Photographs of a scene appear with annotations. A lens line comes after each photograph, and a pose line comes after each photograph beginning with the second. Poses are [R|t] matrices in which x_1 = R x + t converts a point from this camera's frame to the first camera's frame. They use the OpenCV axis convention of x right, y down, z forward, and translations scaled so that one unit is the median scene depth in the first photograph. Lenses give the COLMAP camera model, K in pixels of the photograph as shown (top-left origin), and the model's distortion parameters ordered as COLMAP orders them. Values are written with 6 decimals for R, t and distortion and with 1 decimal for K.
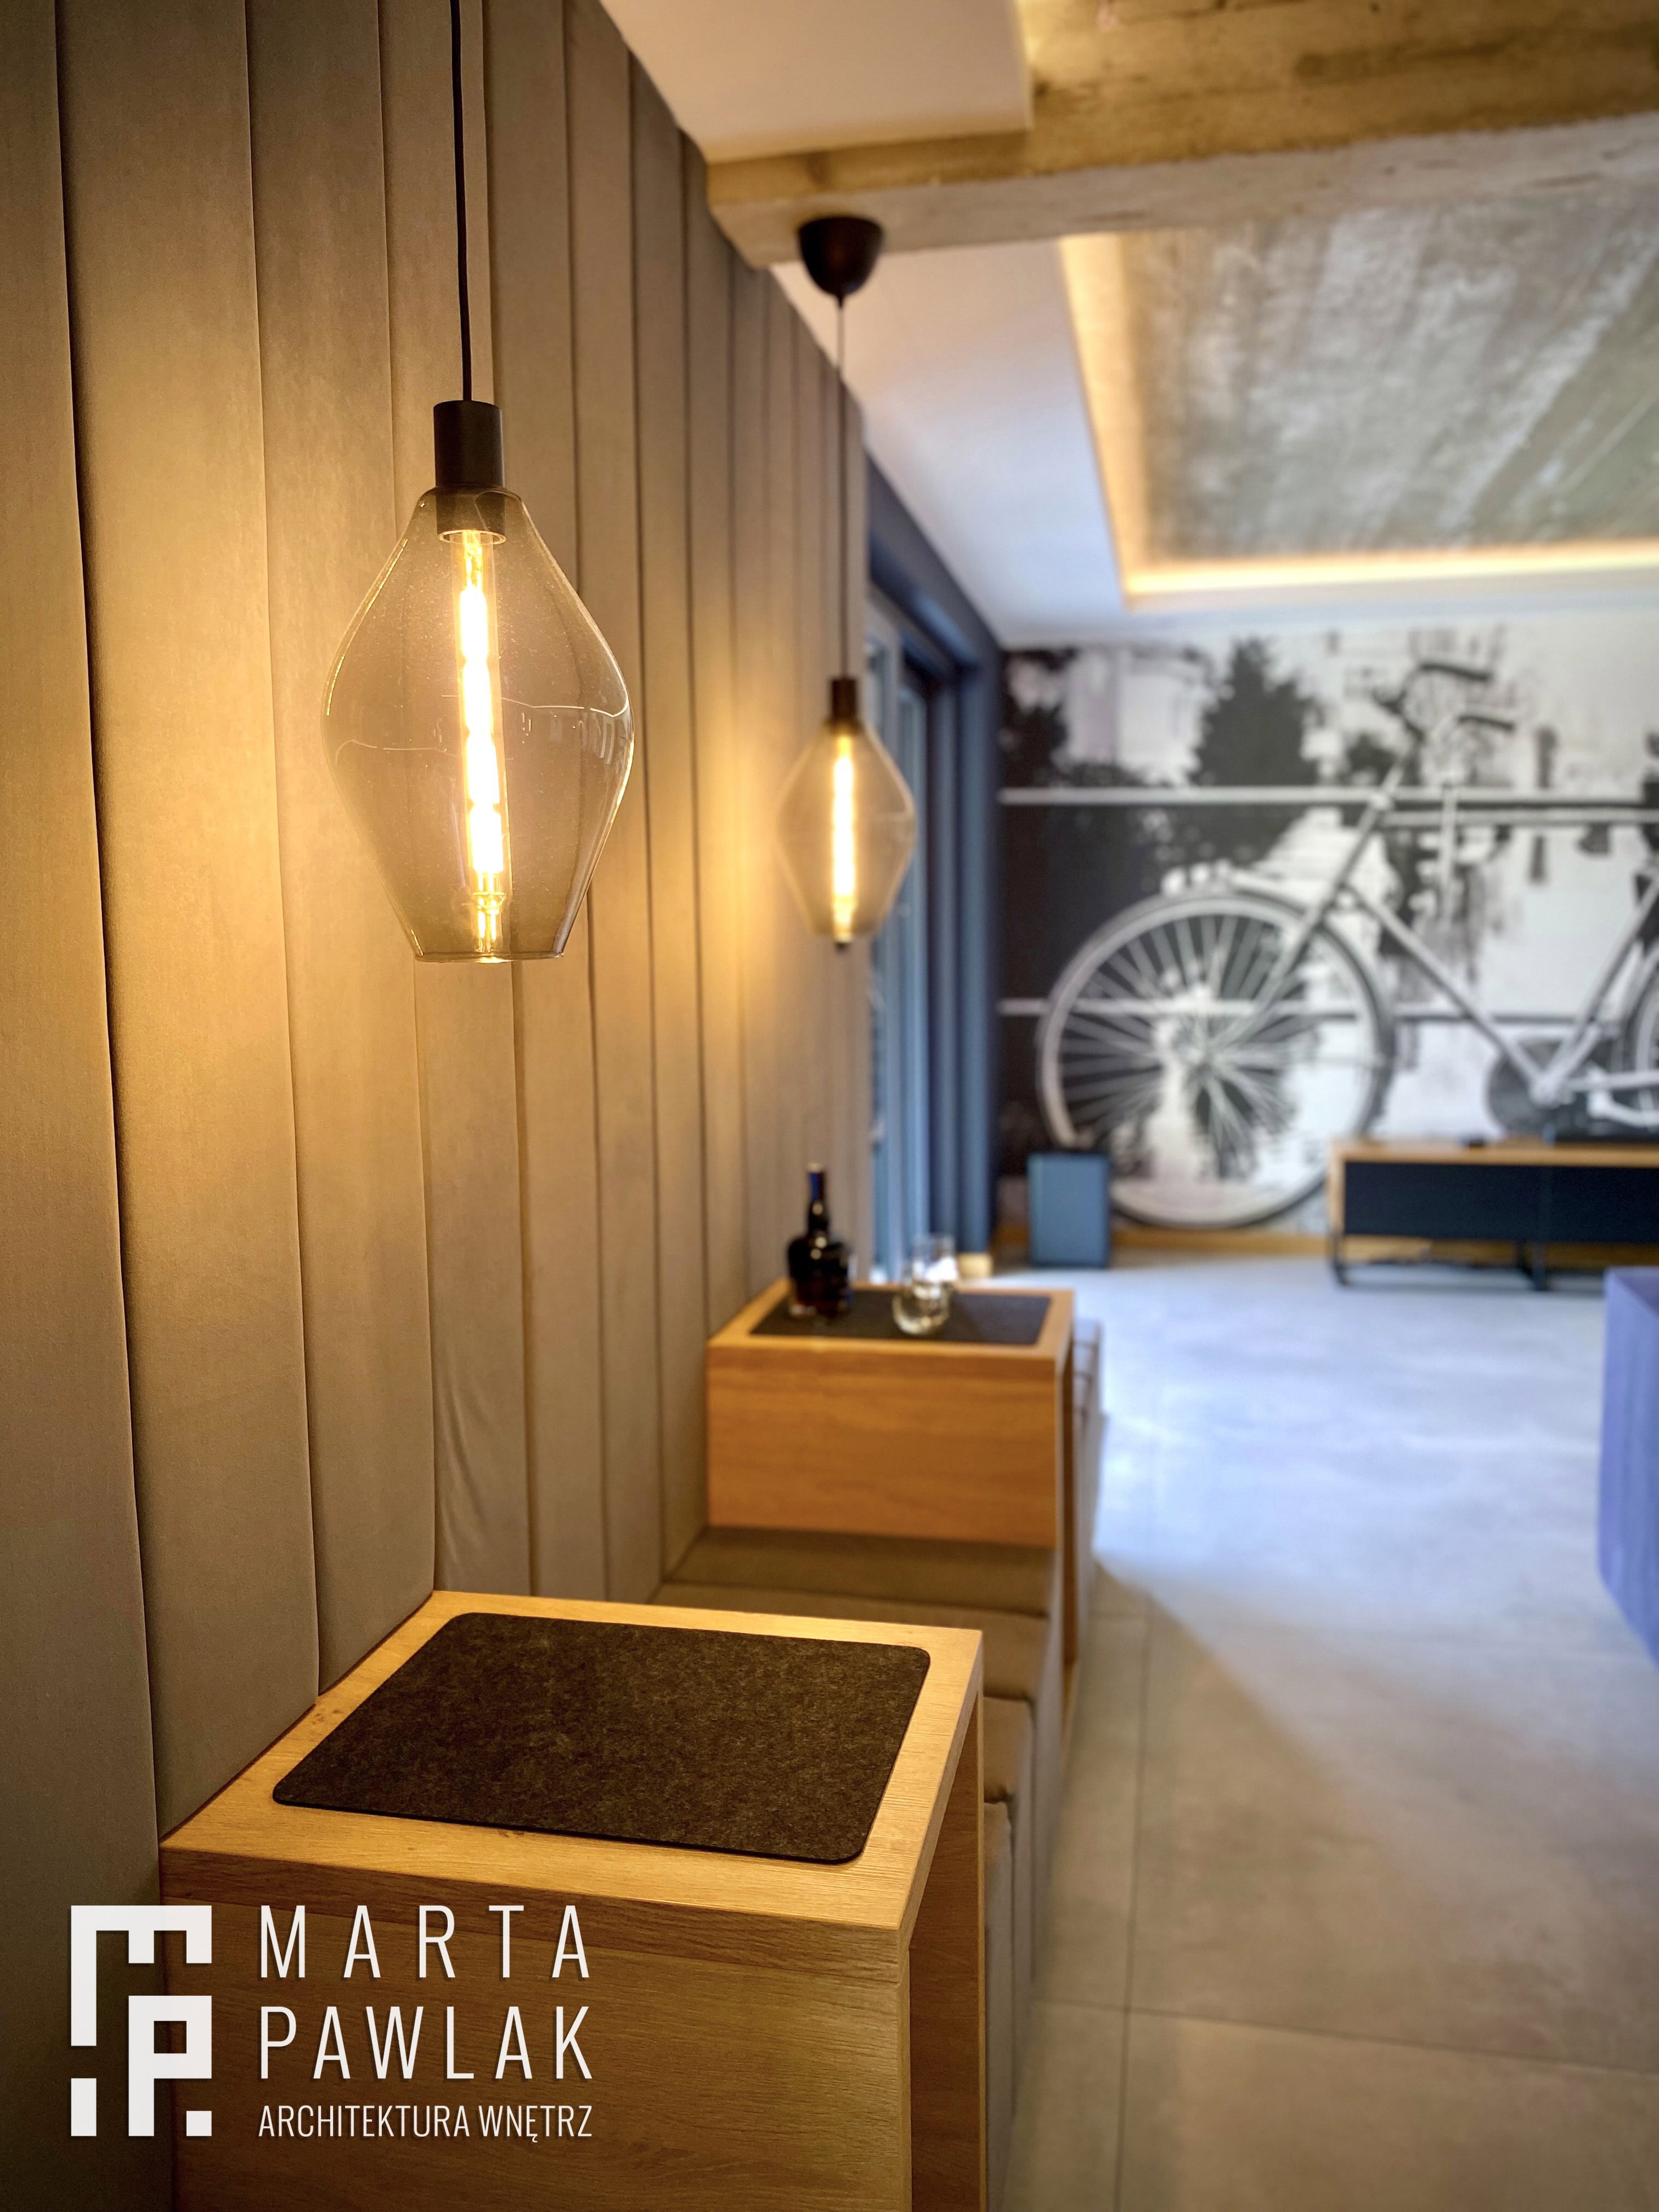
lens RADIAL K [[1678.4, 0, 819.9], [0, 1678.4, 1089.3], [0, 0, 1]] dist [0.030525, -0.041744]
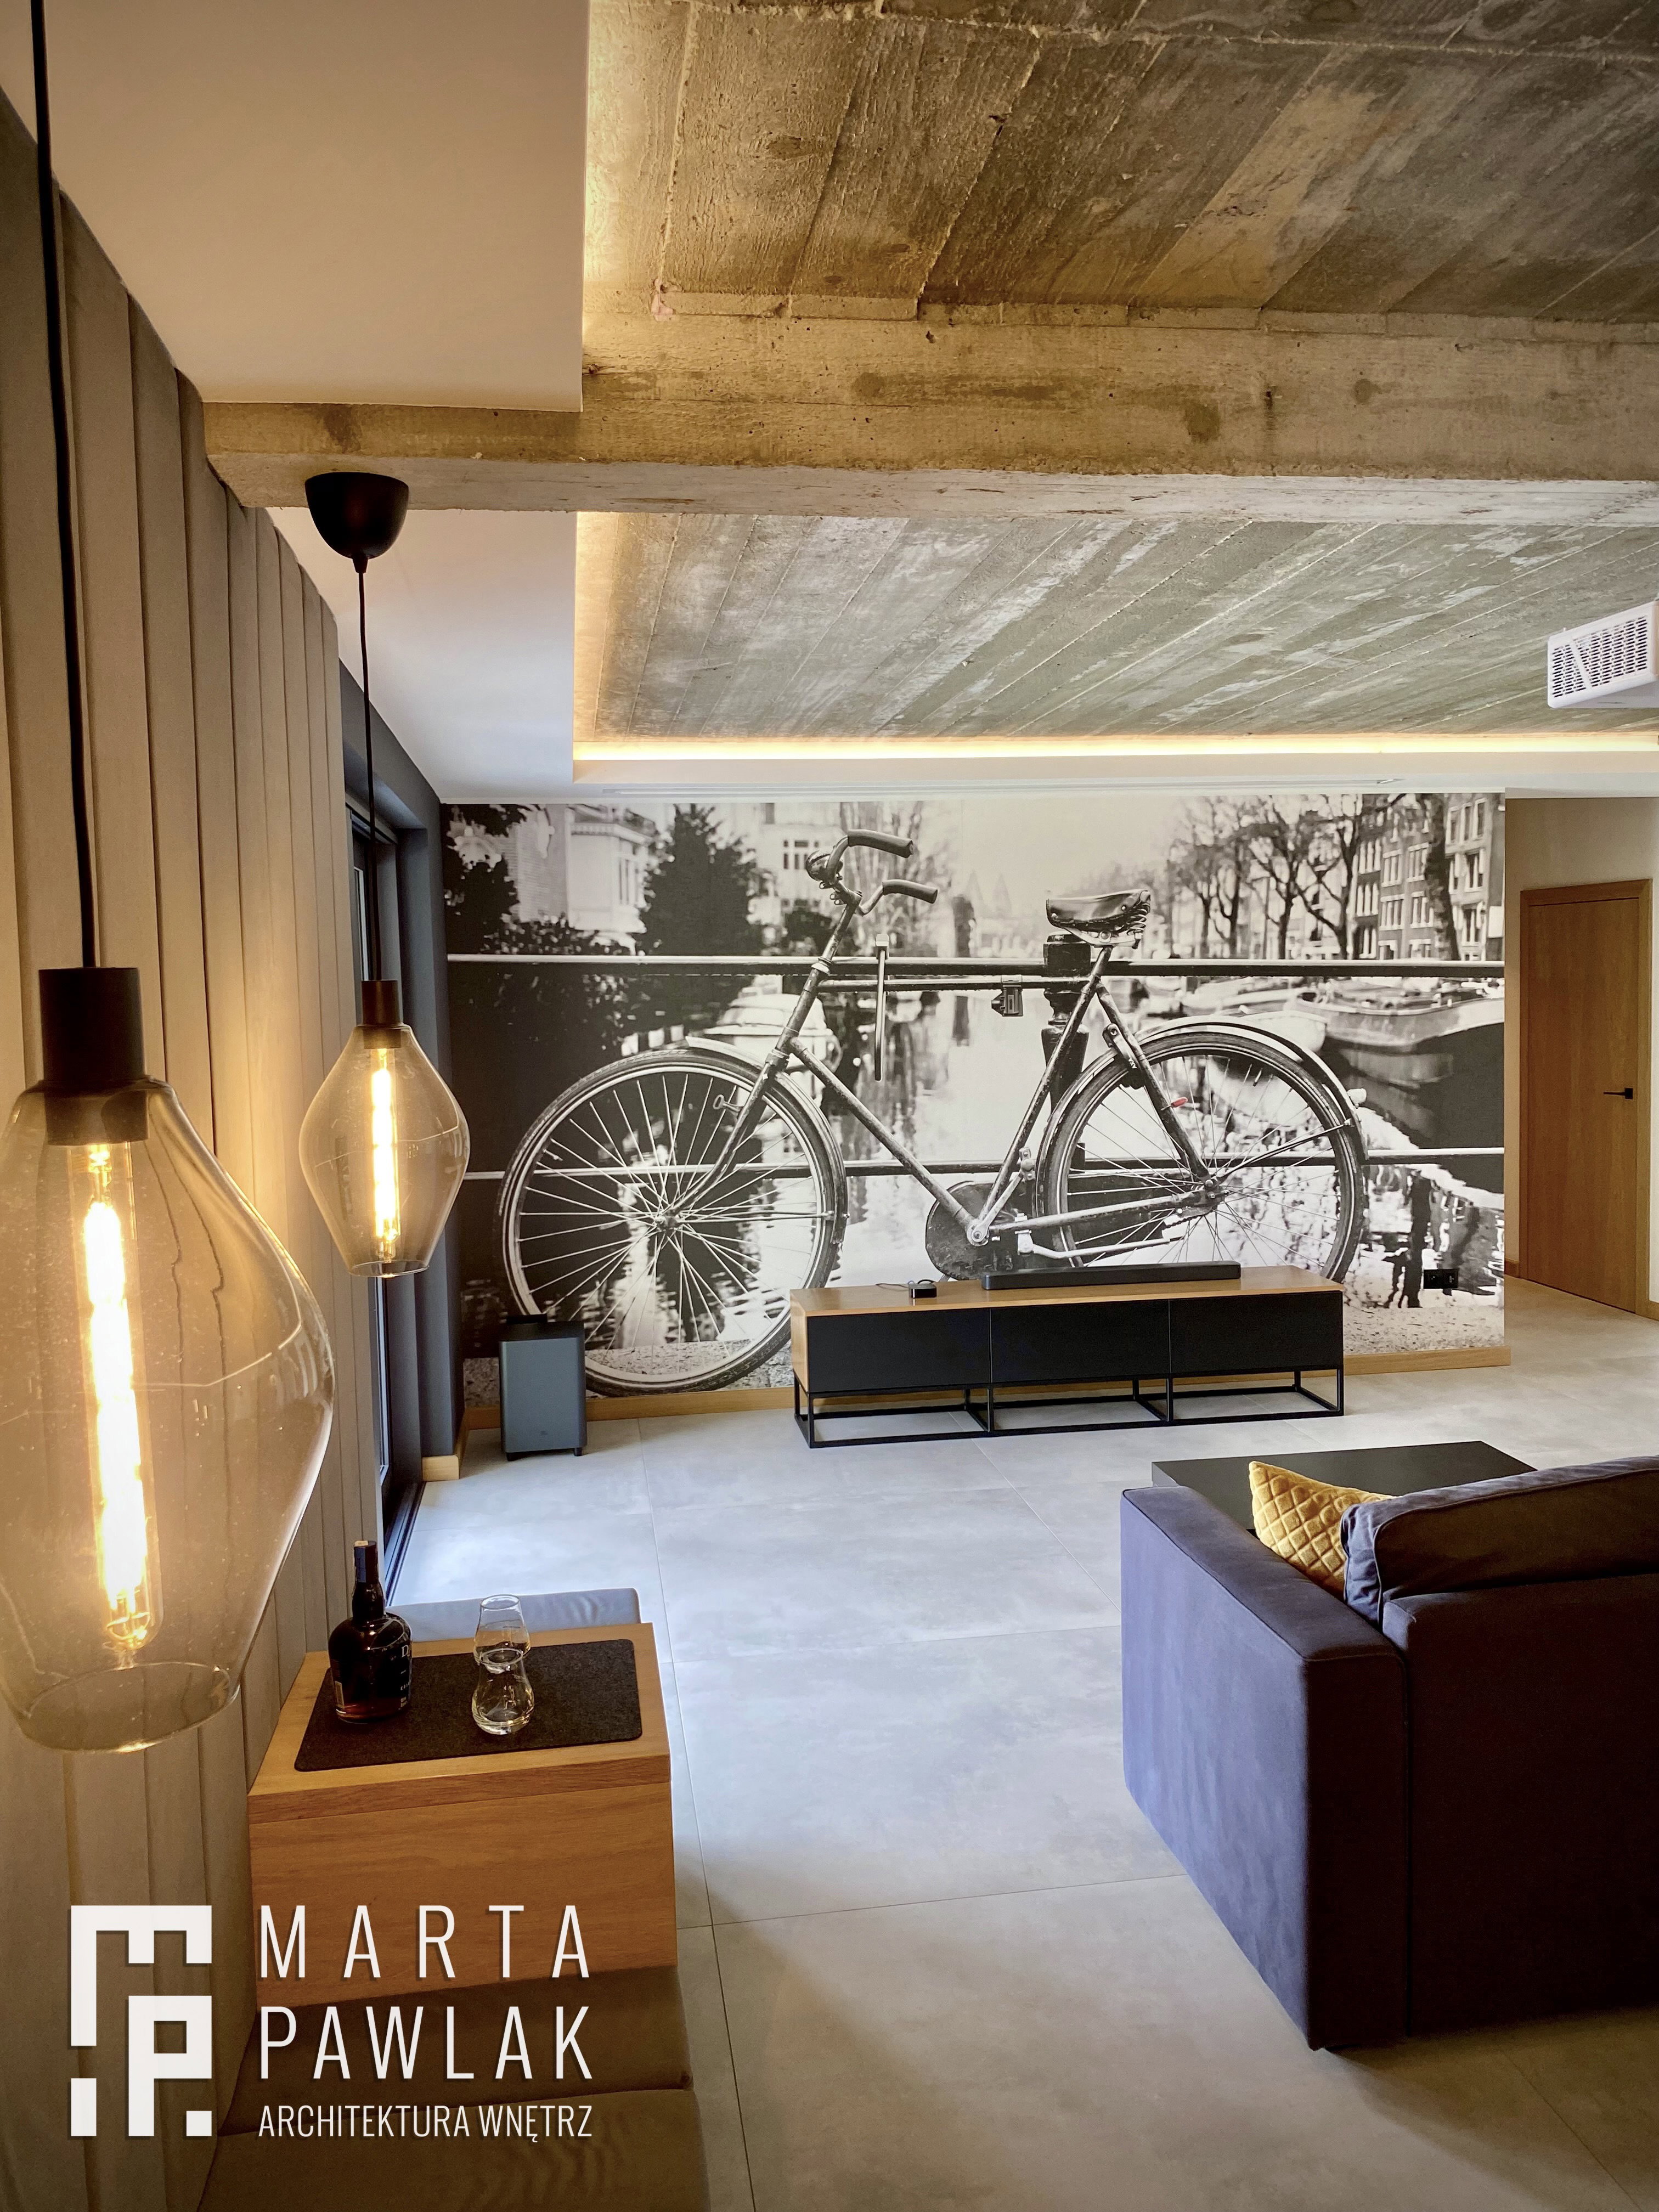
lens RADIAL K [[1678.4, 0, 815.9], [0, 1678.4, 1110.5], [0, 0, 1]] dist [0.030525, -0.041744]
pose [[0.939040, -0.035473, 0.341974, -0.050629], [0.049663, 0.998226, -0.032827, -0.093861], [-0.340203, 0.047809, 0.939136, 0.069704]]
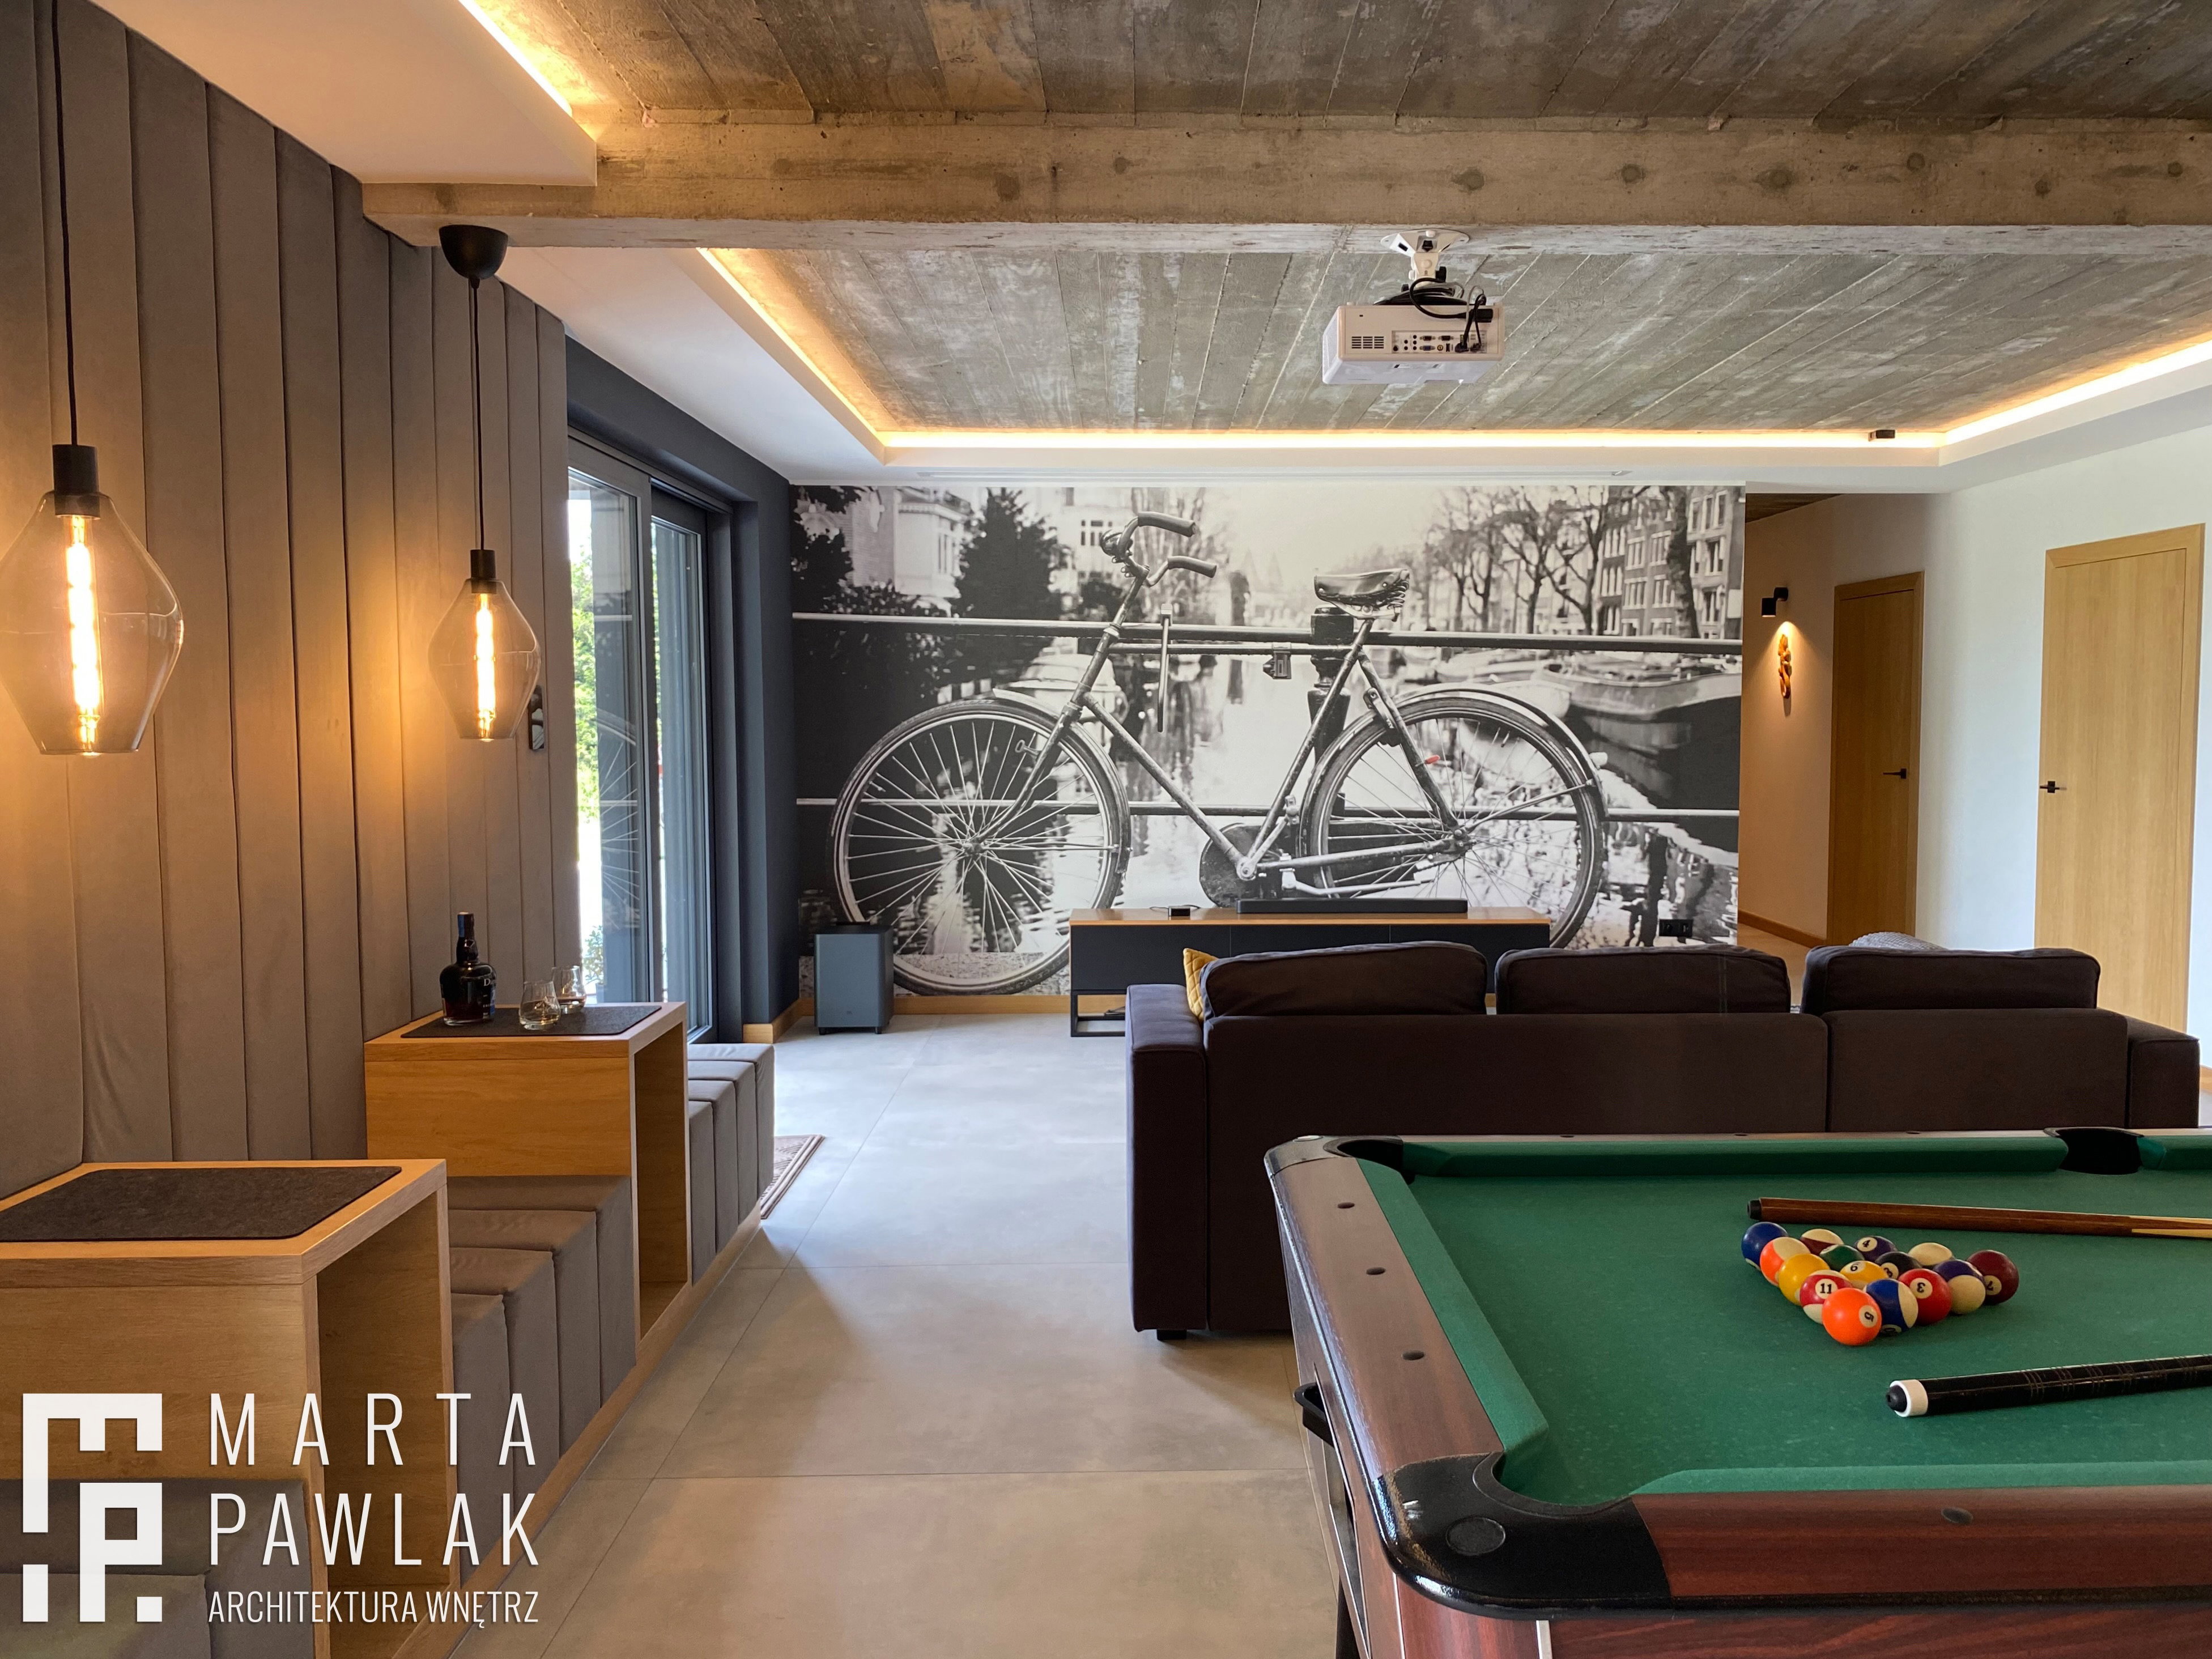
lens RADIAL K [[1678.4, 0, 1139.9], [0, 1678.4, 832.1], [0, 0, 1]] dist [0.030525, -0.041744]
pose [[0.972183, -0.005946, 0.234149, 0.144045], [0.014168, 0.999340, -0.033450, 0.024534], [-0.233796, 0.035837, 0.971625, -0.303577]]
